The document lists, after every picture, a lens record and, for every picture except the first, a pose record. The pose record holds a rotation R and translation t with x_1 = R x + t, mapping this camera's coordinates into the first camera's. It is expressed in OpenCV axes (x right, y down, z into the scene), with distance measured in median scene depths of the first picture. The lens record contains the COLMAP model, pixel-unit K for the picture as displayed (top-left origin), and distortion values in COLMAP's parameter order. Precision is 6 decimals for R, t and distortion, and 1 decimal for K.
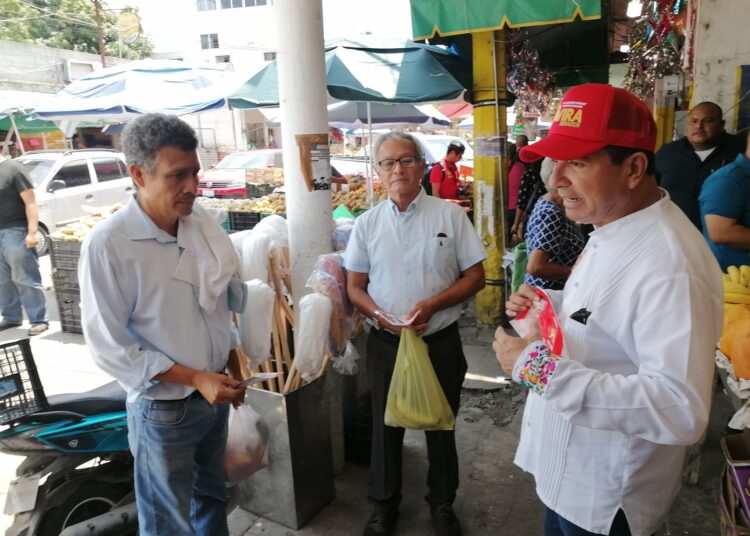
lens RADIAL K [[540.1, 0, 375.0], [0, 540.1, 268.0], [0, 0, 1]] dist [0.012103, 0.022099]
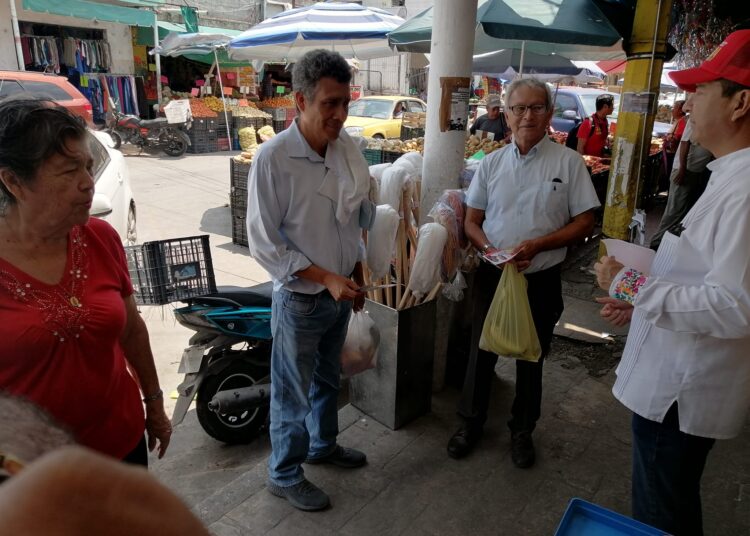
lens RADIAL K [[540.1, 0, 375.0], [0, 540.1, 268.0], [0, 0, 1]] dist [0.012103, 0.022099]
pose [[0.953056, 0.157290, -0.258734, 0.068419], [-0.135242, 0.985649, 0.101027, 0.039651], [0.270912, -0.061293, 0.960651, -0.100836]]
